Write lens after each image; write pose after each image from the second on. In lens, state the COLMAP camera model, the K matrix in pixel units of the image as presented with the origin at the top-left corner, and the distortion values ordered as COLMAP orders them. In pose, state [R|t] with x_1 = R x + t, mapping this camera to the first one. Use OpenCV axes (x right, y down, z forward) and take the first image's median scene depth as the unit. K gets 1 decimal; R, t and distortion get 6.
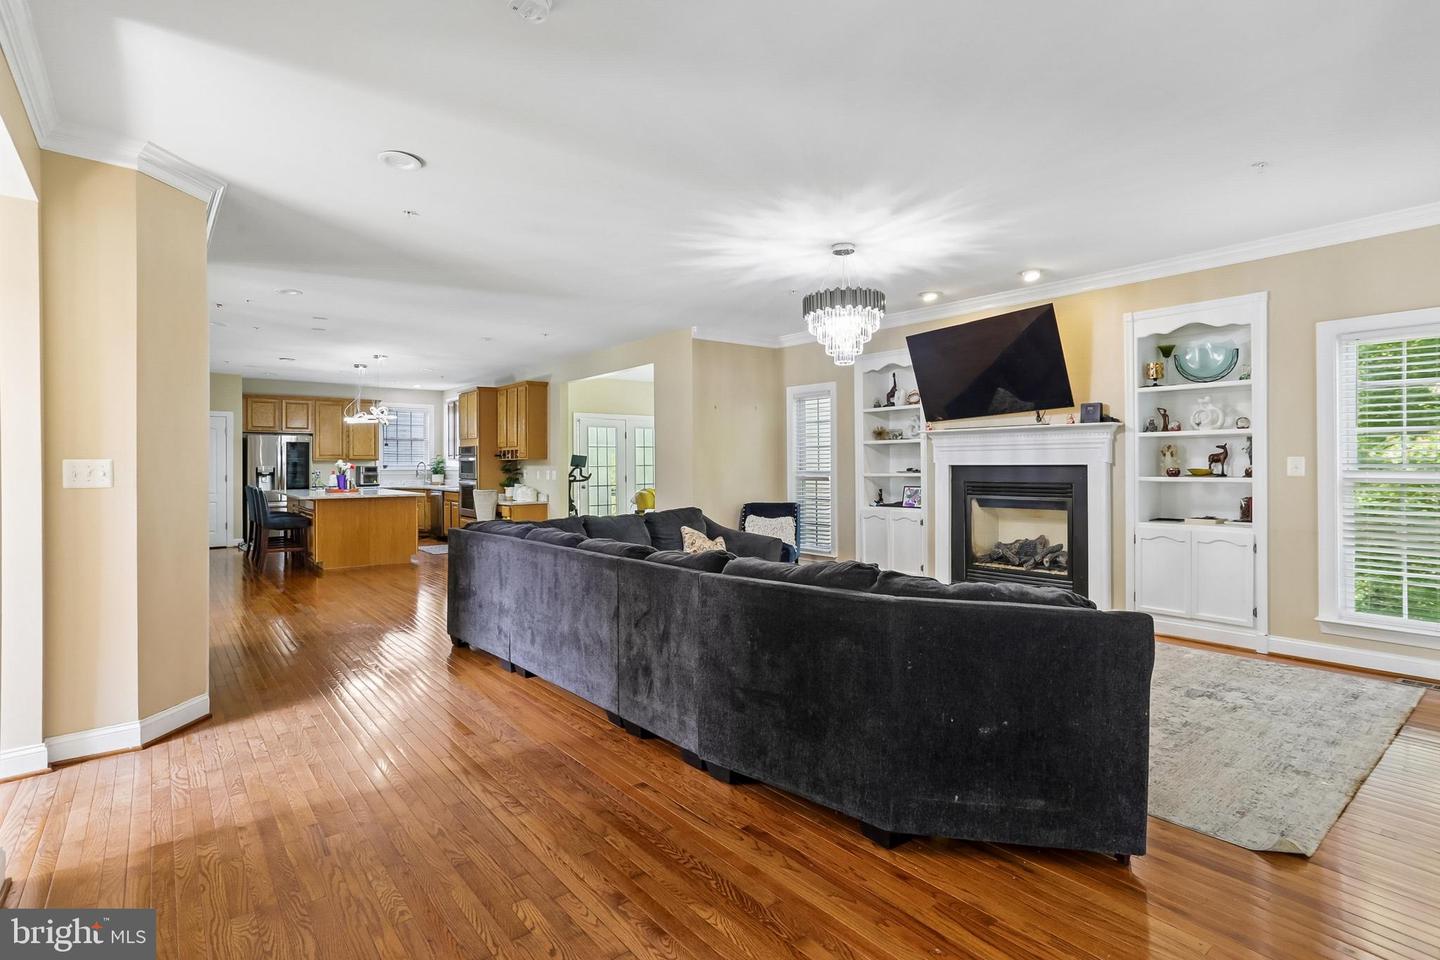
lens RADIAL K [[715.4, 0, 718.9], [0, 715.4, 466.7], [0, 0, 1]] dist [-0.020293, 0.009614]
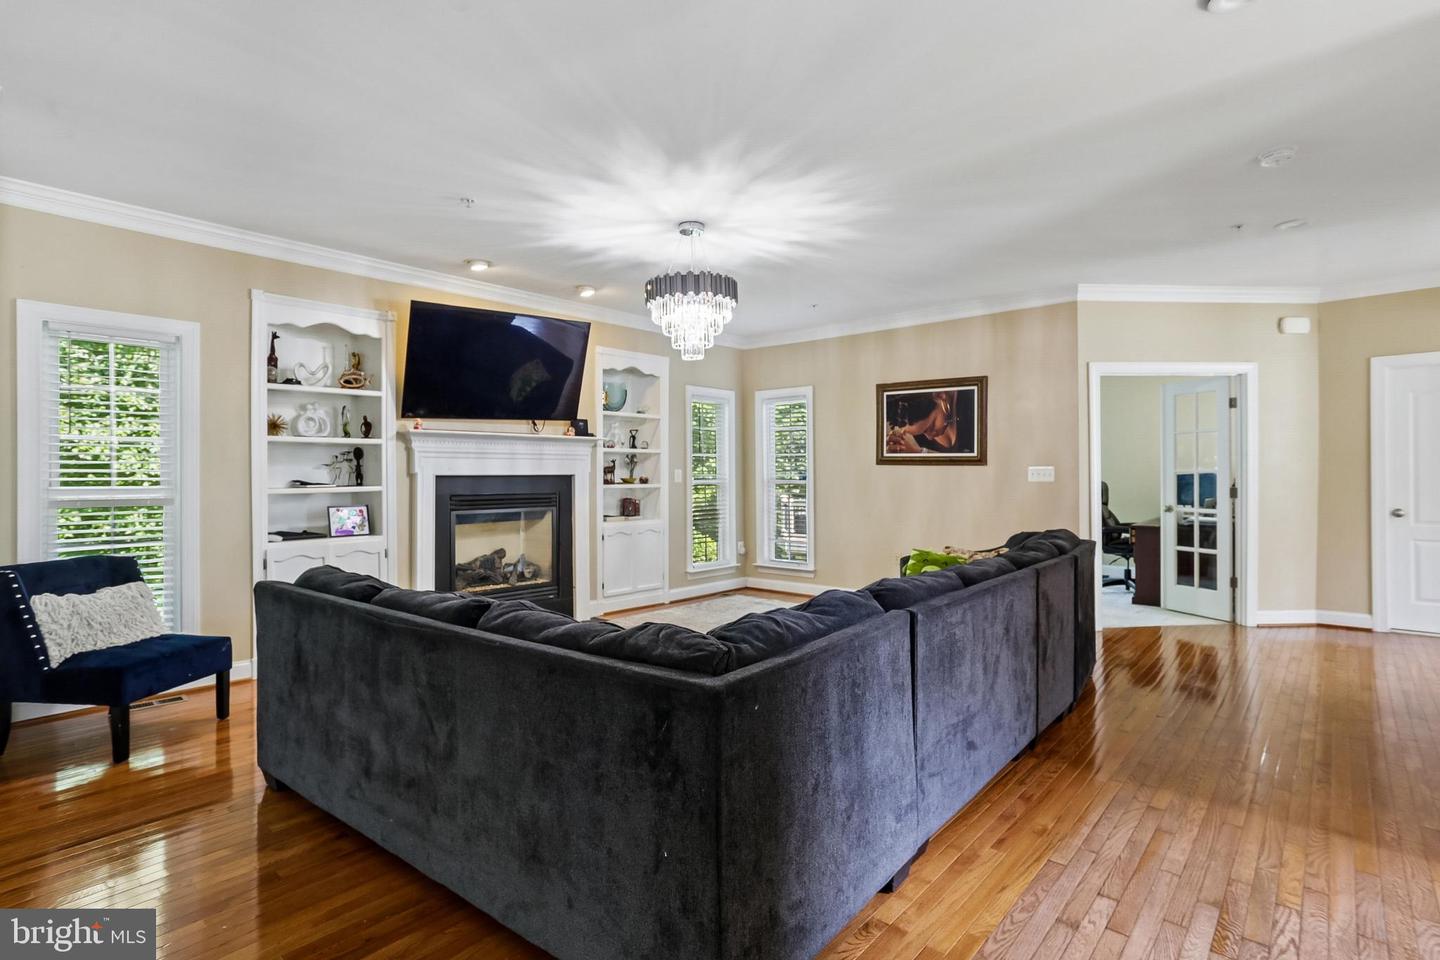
lens RADIAL K [[715.4, 0, 726.5], [0, 715.4, 475.2], [0, 0, 1]] dist [-0.020293, 0.009614]
pose [[-0.173422, 0.004825, 0.984836, -0.619431], [0.010177, 0.999943, -0.003106, 0.004209], [-0.984795, 0.009484, -0.173461, 0.976536]]
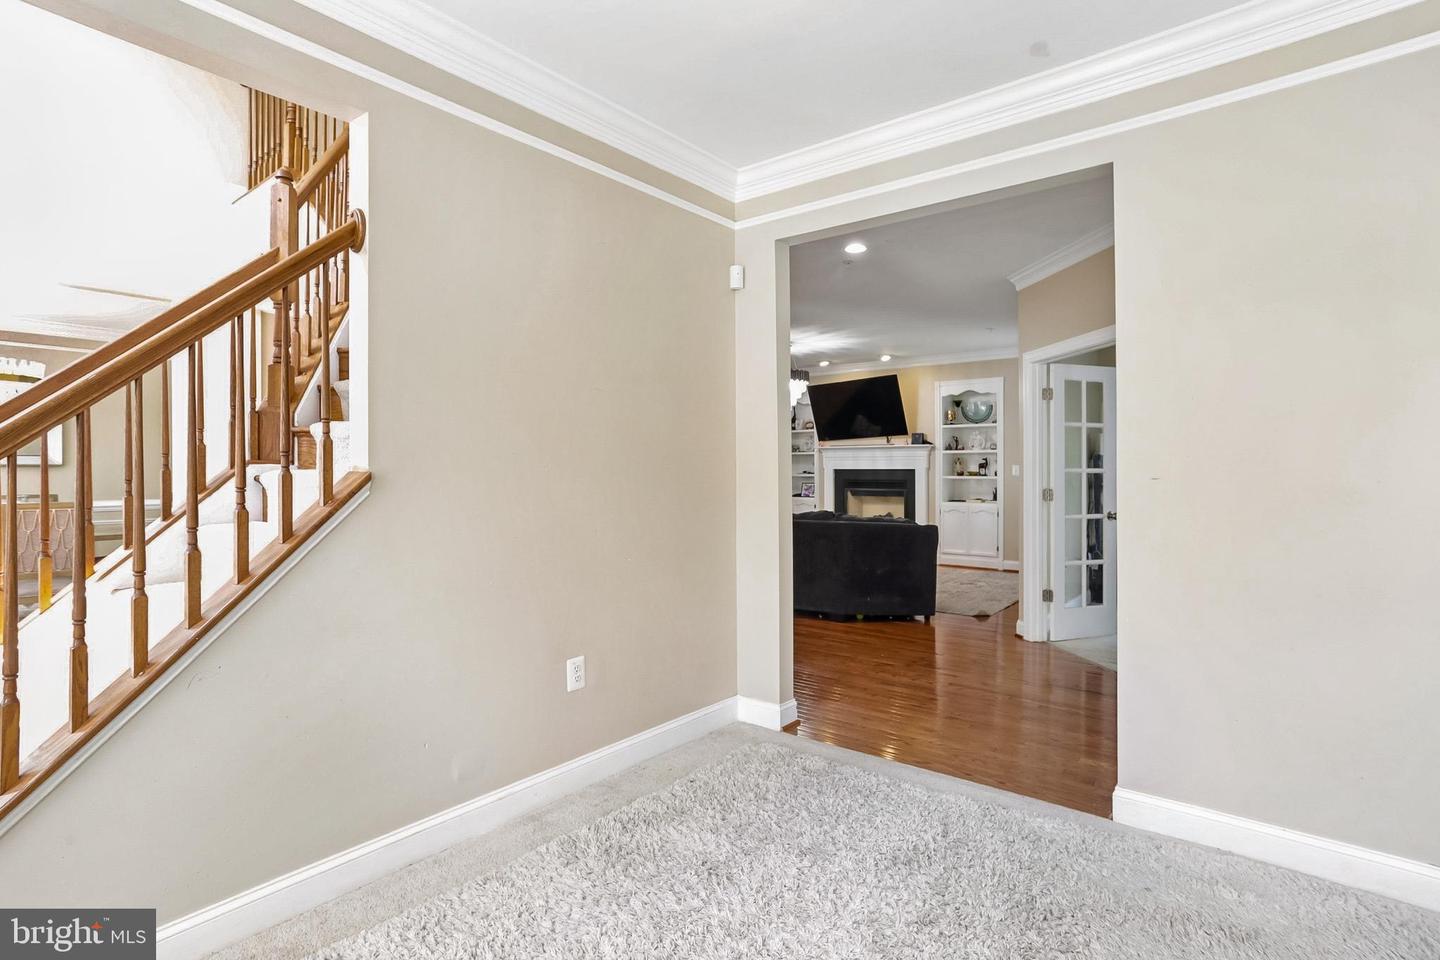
lens RADIAL K [[715.4, 0, 728.4], [0, 715.4, 478.1], [0, 0, 1]] dist [-0.020293, 0.009614]
pose [[0.975219, -0.001199, 0.221240, -0.300415], [-0.001344, 0.999935, 0.011340, -0.000070], [-0.221239, -0.011356, 0.975153, -0.576037]]
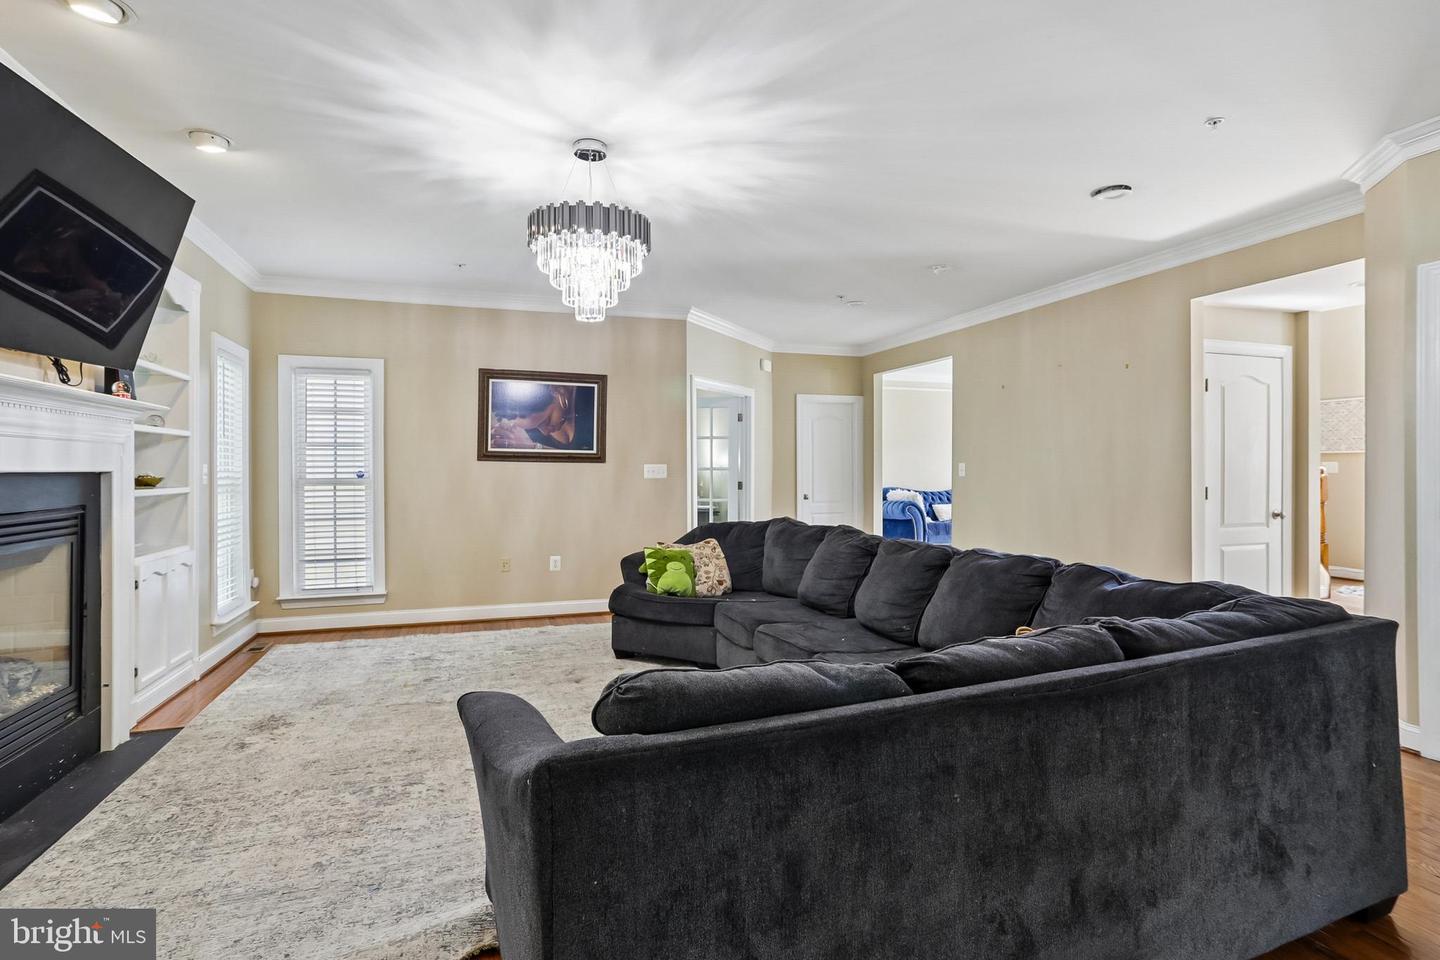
lens RADIAL K [[715.4, 0, 717.7], [0, 715.4, 471.6], [0, 0, 1]] dist [-0.020293, 0.009614]
pose [[-0.940999, 0.006130, 0.338353, -0.146060], [0.009032, 0.999935, 0.007004, -0.002660], [-0.338288, 0.009647, -0.940993, 1.401800]]
